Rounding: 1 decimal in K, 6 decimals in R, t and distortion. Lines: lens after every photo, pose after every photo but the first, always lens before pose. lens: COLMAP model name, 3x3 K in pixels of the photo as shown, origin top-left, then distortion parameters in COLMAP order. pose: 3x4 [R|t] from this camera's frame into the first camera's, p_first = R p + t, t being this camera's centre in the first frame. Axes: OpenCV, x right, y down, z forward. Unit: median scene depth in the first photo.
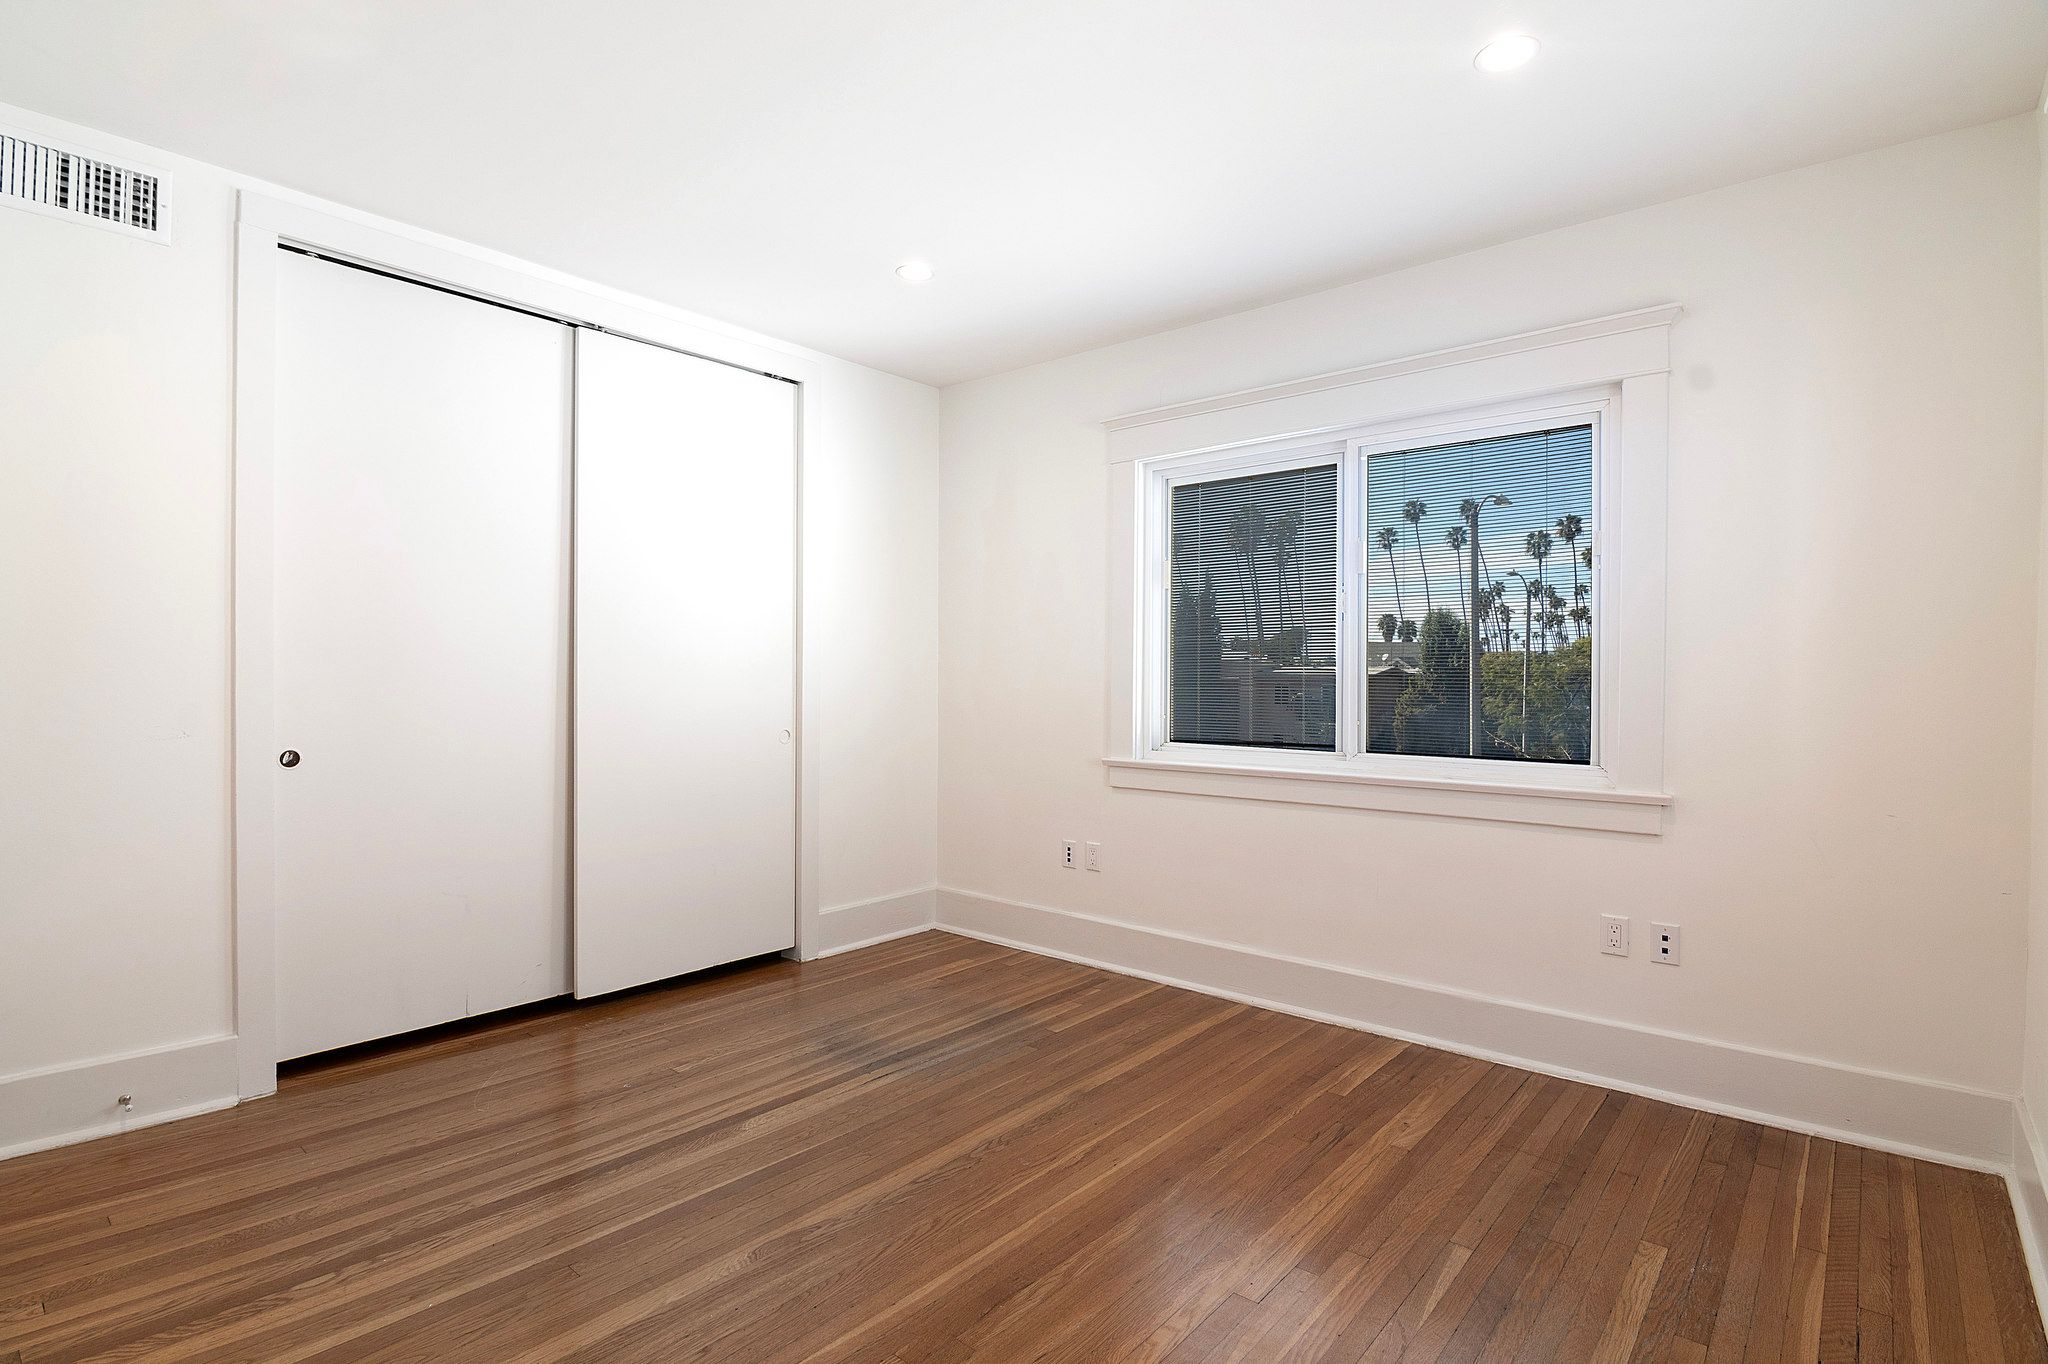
lens RADIAL K [[991.5, 0, 1026.1], [0, 991.5, 674.1], [0, 0, 1]] dist [-0.018676, -0.003302]
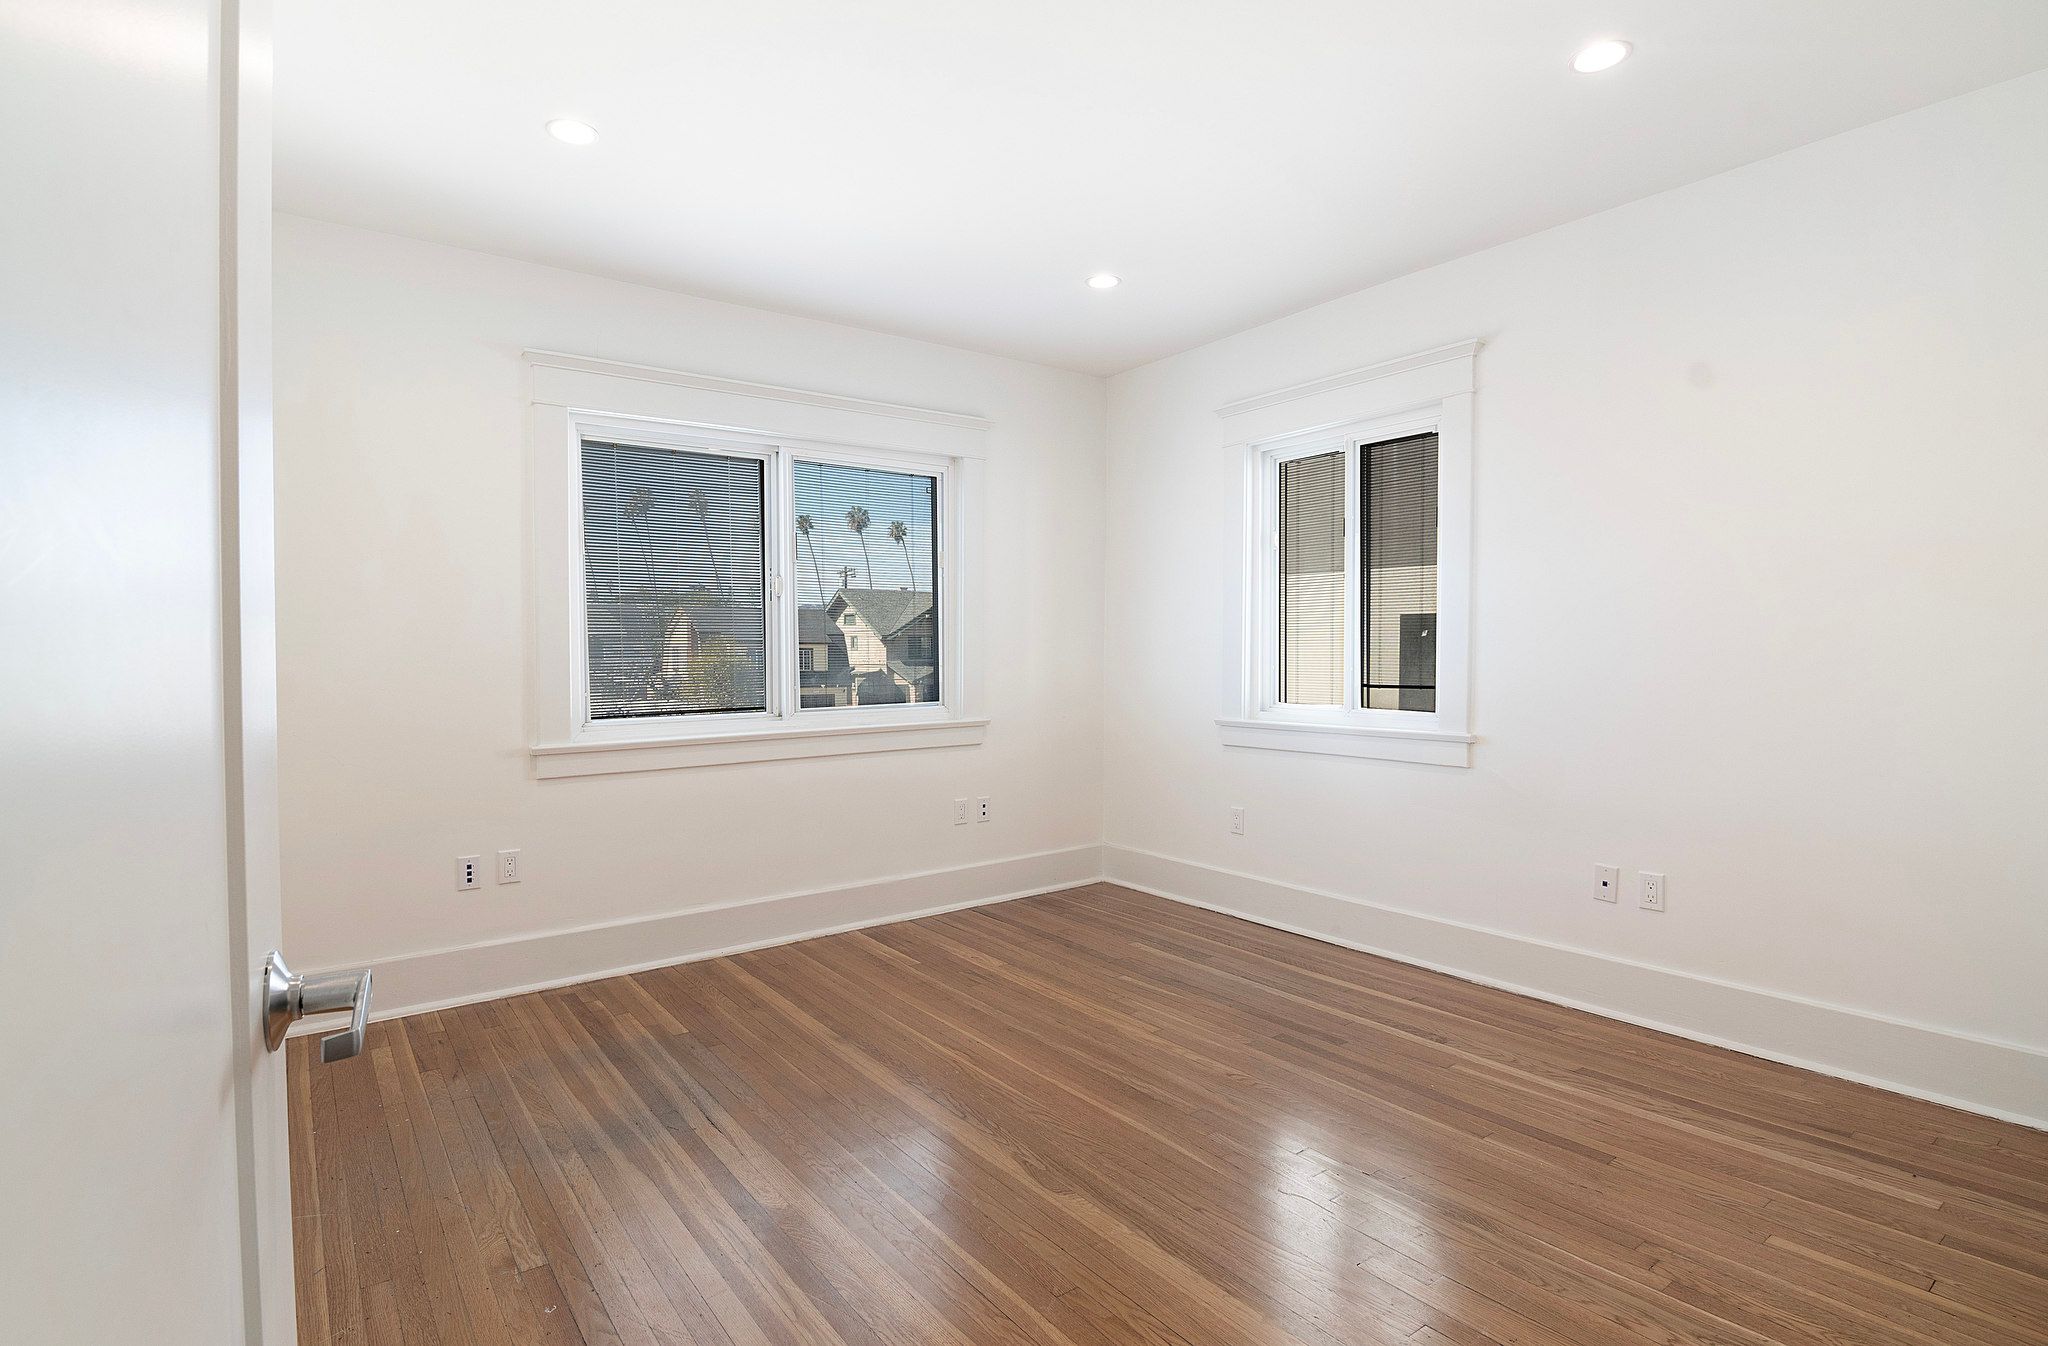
lens RADIAL K [[973.0, 0, 1026.0], [0, 973.0, 660.6], [0, 0, 1]] dist [-0.000753, -0.000081]
pose [[0.231162, -0.019962, 0.972711, -0.753176], [0.006162, 0.999799, 0.019054, -0.003237], [-0.972896, 0.001590, 0.231238, 0.460780]]
